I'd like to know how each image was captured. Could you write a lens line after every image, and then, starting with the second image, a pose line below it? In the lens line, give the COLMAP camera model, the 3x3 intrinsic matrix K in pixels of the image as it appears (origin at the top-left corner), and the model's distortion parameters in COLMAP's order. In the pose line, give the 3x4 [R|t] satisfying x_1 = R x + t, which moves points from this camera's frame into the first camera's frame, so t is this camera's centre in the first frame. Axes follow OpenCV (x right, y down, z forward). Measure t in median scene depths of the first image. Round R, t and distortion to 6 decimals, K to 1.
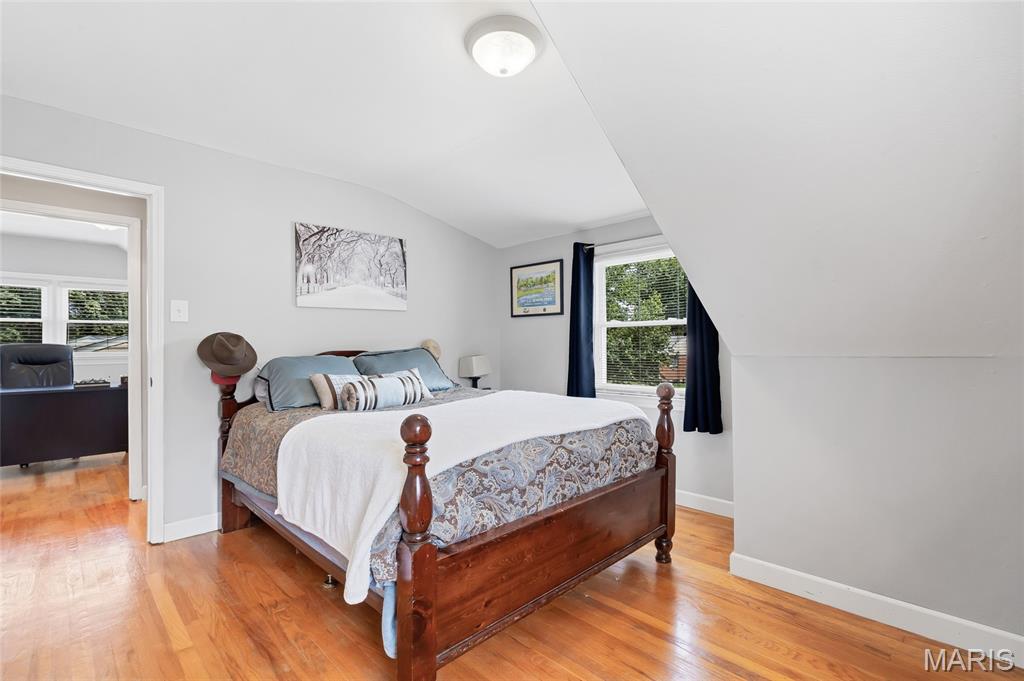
lens RADIAL K [[470.8, 0, 507.0], [0, 470.8, 340.1], [0, 0, 1]] dist [-0.000254, -0.000236]
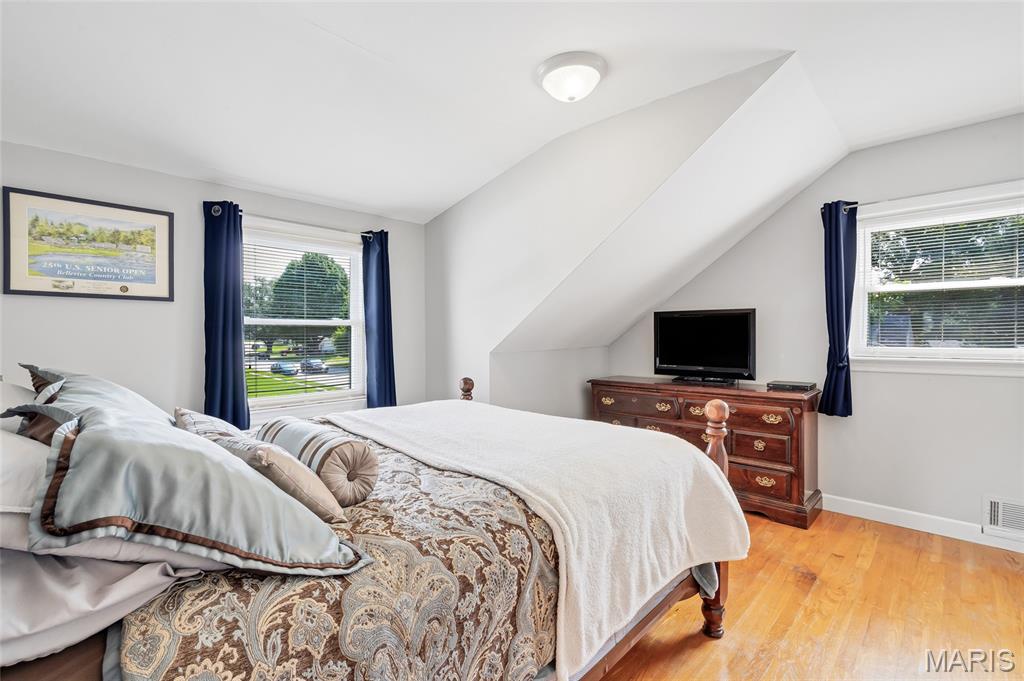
lens RADIAL K [[470.8, 0, 507.0], [0, 470.8, 340.1], [0, 0, 1]] dist [-0.000254, -0.000236]
pose [[-0.036598, -0.000611, 0.999330, -0.863089], [0.002893, 0.999996, 0.000717, -0.000549], [-0.999326, 0.002917, -0.036596, 0.924710]]
